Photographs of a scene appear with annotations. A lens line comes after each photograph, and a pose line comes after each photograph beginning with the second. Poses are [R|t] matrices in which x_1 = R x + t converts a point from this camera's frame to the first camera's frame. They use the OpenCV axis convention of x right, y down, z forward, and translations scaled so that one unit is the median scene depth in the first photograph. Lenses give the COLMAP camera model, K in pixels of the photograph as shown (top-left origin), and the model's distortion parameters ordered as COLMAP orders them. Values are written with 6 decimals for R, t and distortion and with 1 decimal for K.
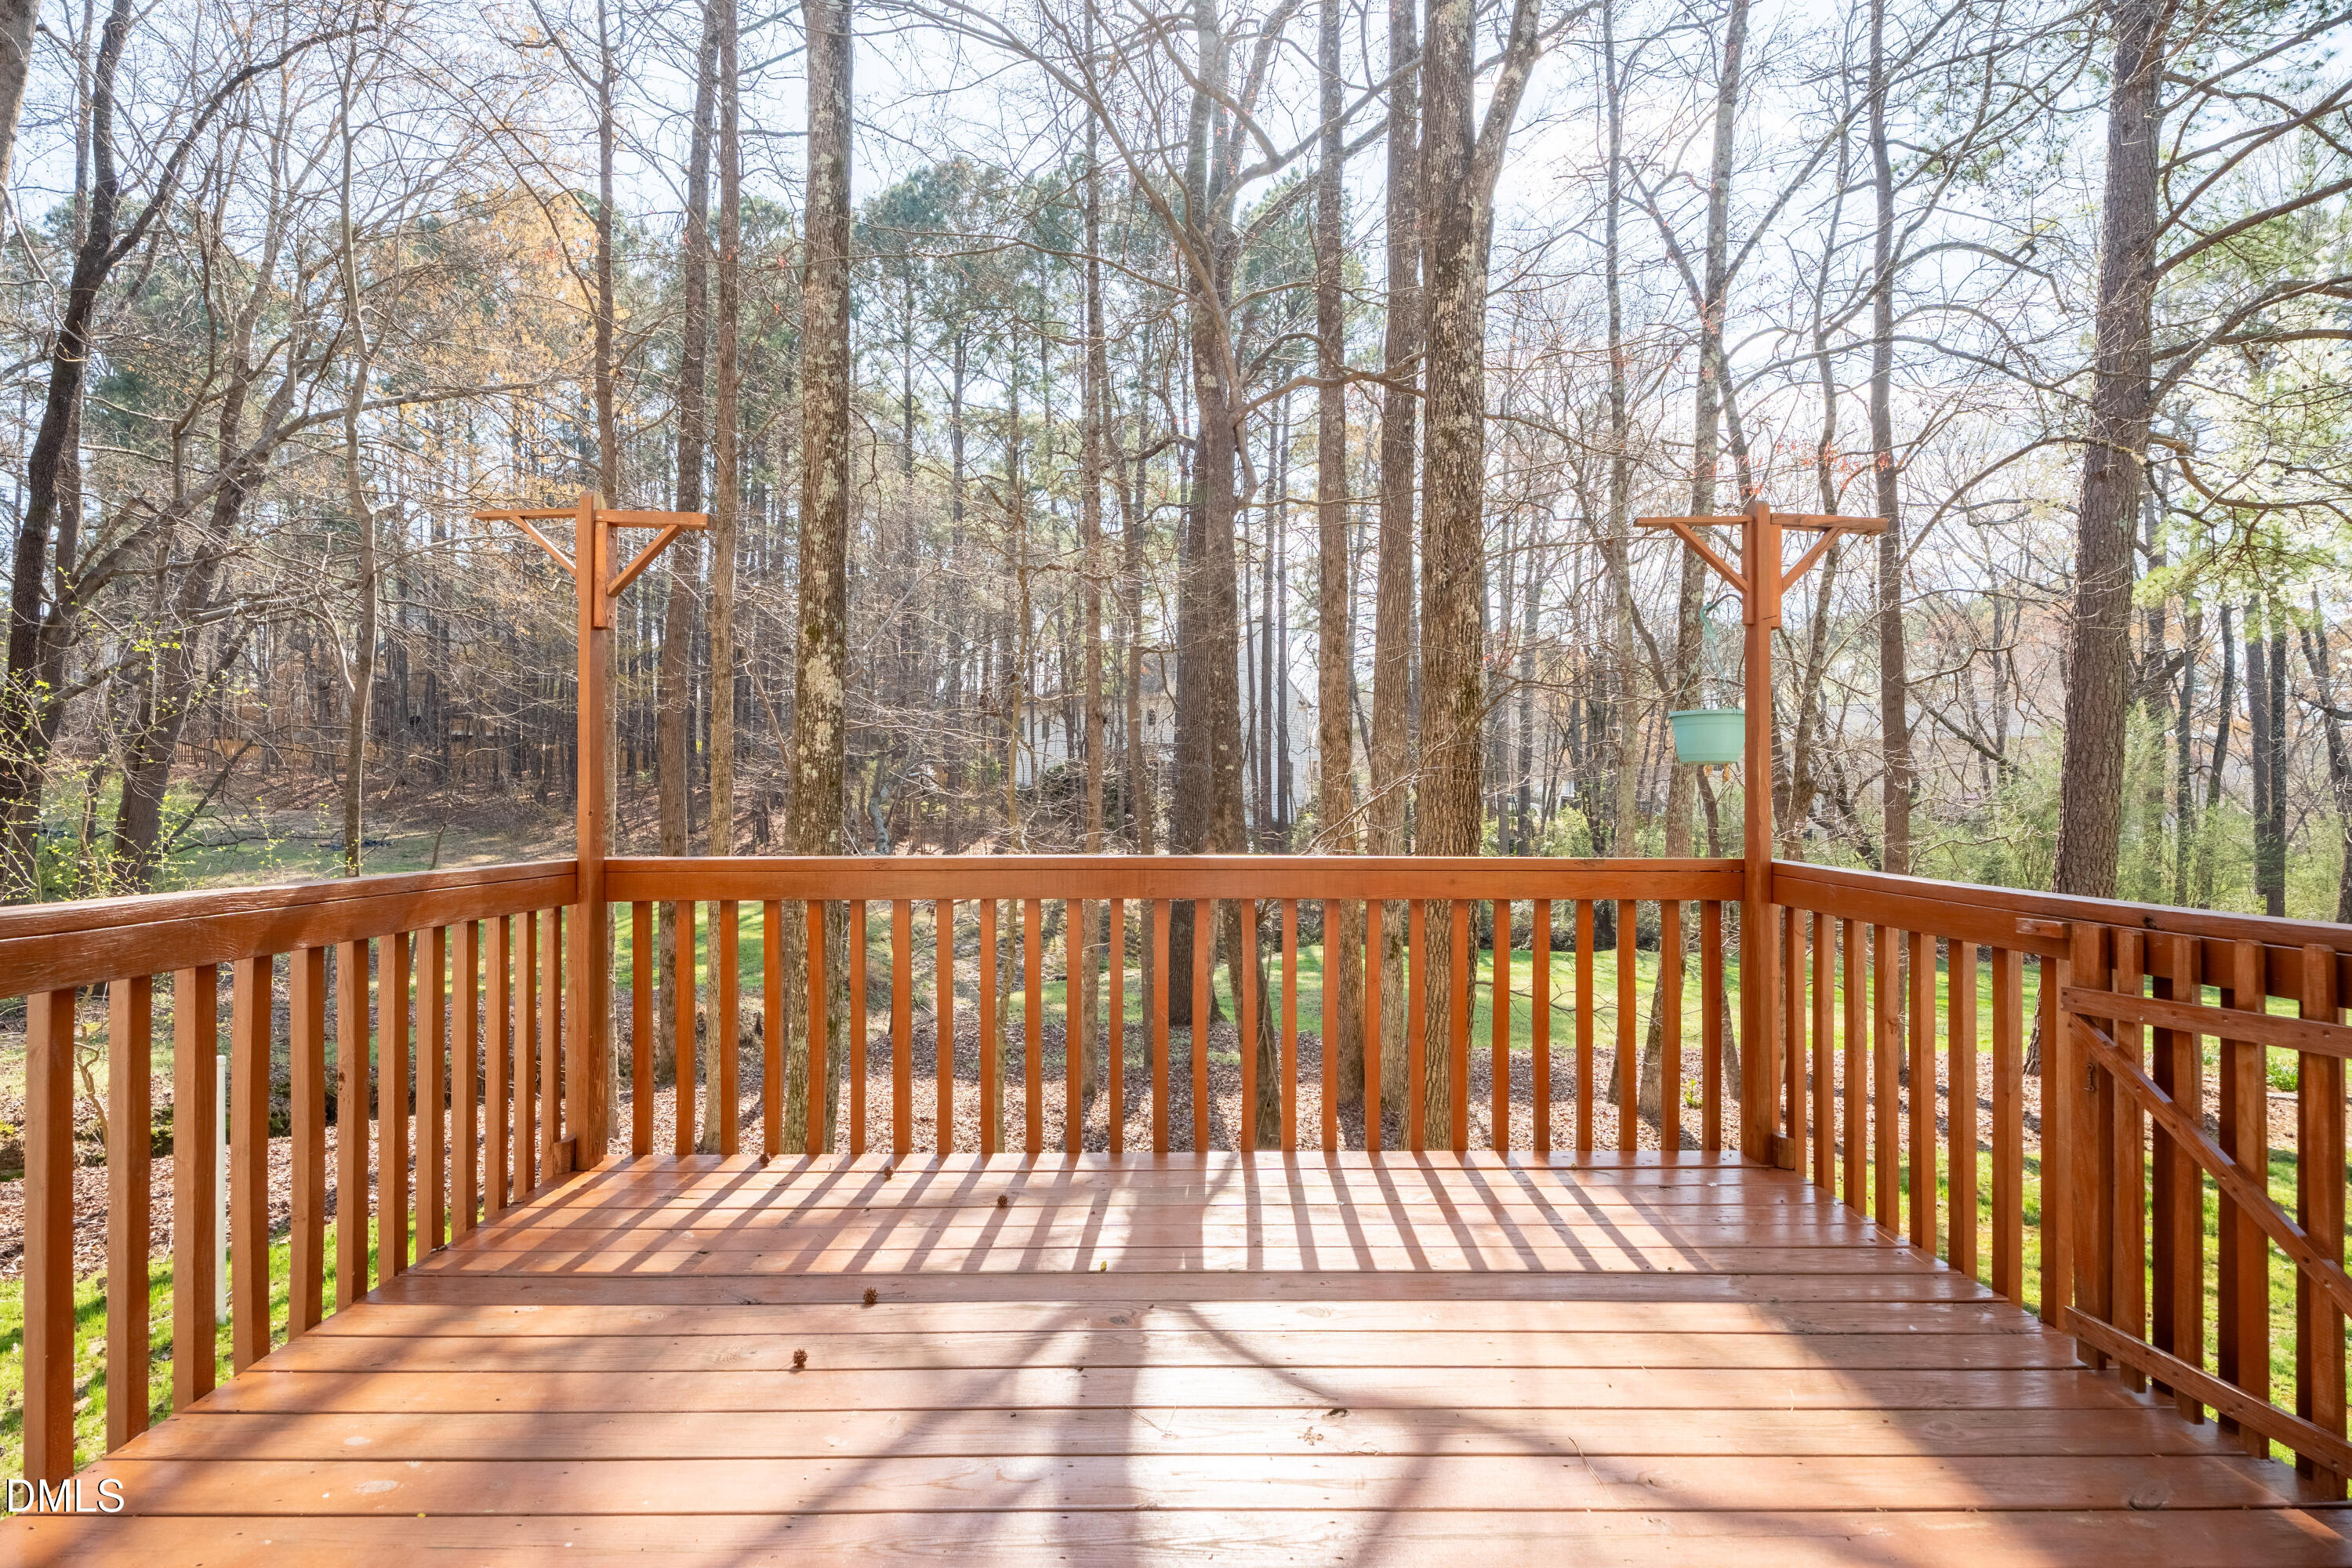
lens RADIAL K [[1058.8, 0, 1192.9], [0, 1058.8, 797.8], [0, 0, 1]] dist [0.003223, -0.002002]
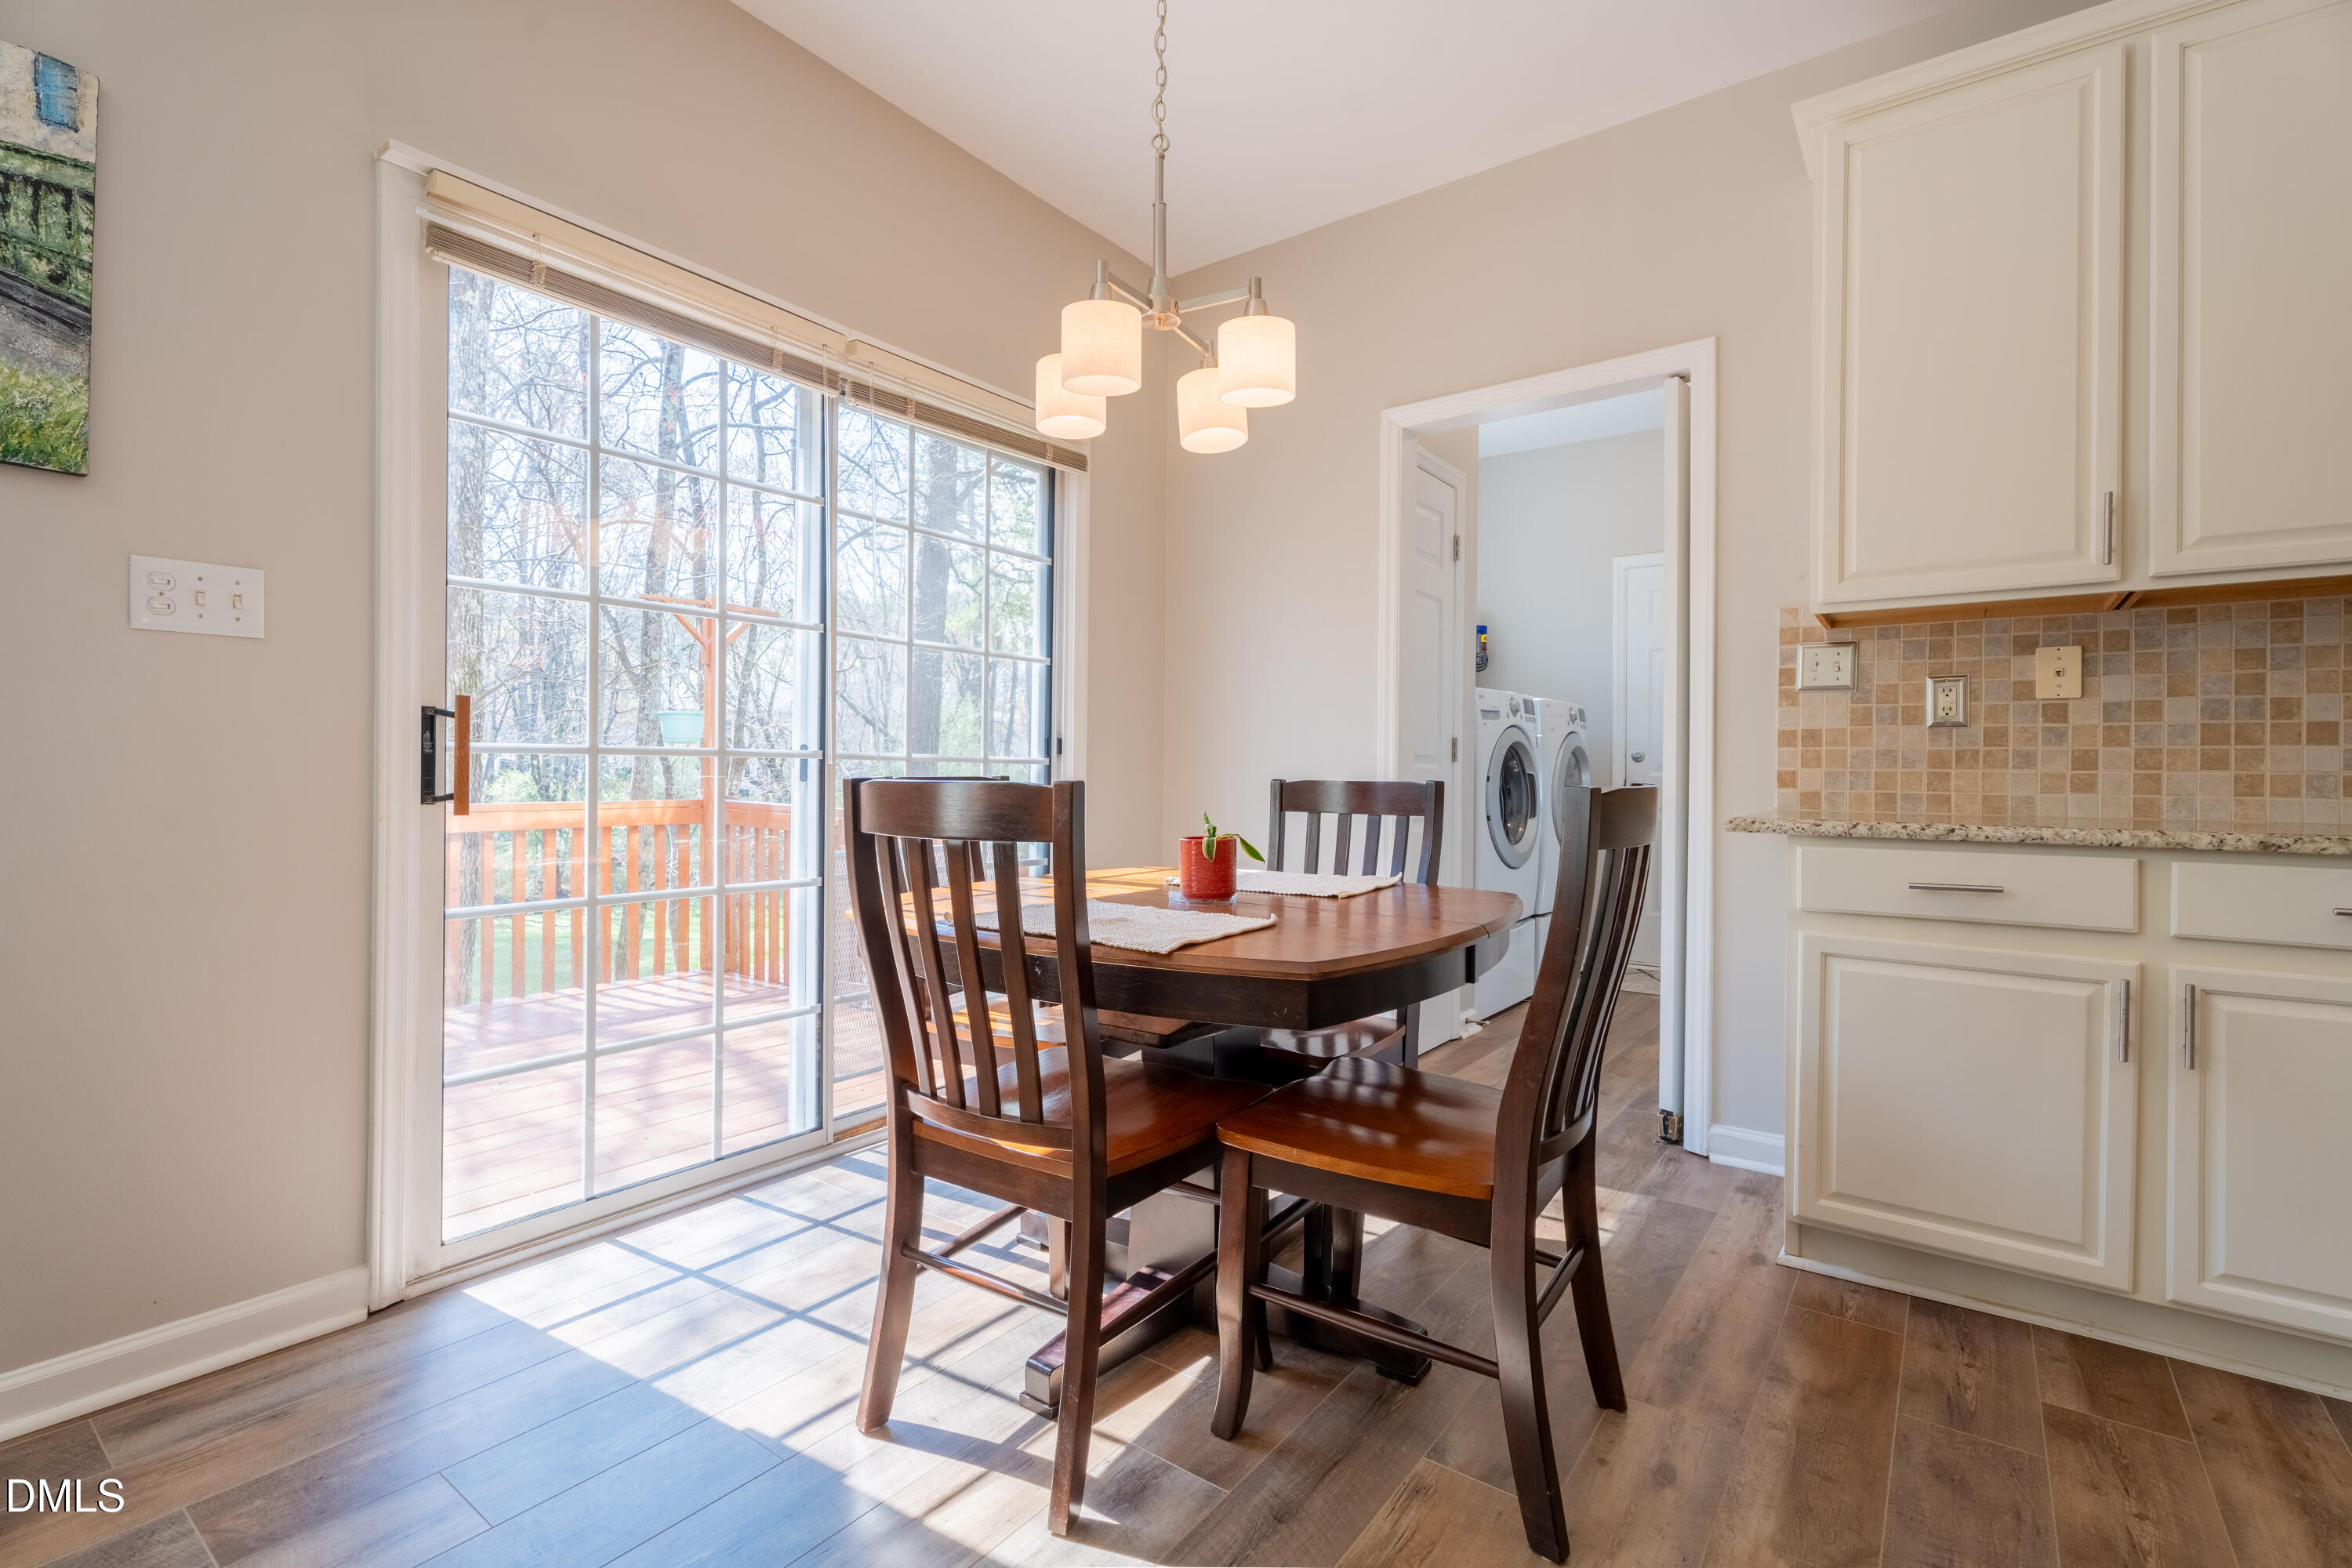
lens RADIAL K [[1058.8, 0, 1189.0], [0, 1058.8, 769.9], [0, 0, 1]] dist [0.003223, -0.002002]
pose [[0.604511, -0.000122, 0.796597, -0.120923], [-0.008770, 0.999938, 0.006808, -0.004665], [-0.796549, -0.011101, 0.604473, -0.214540]]
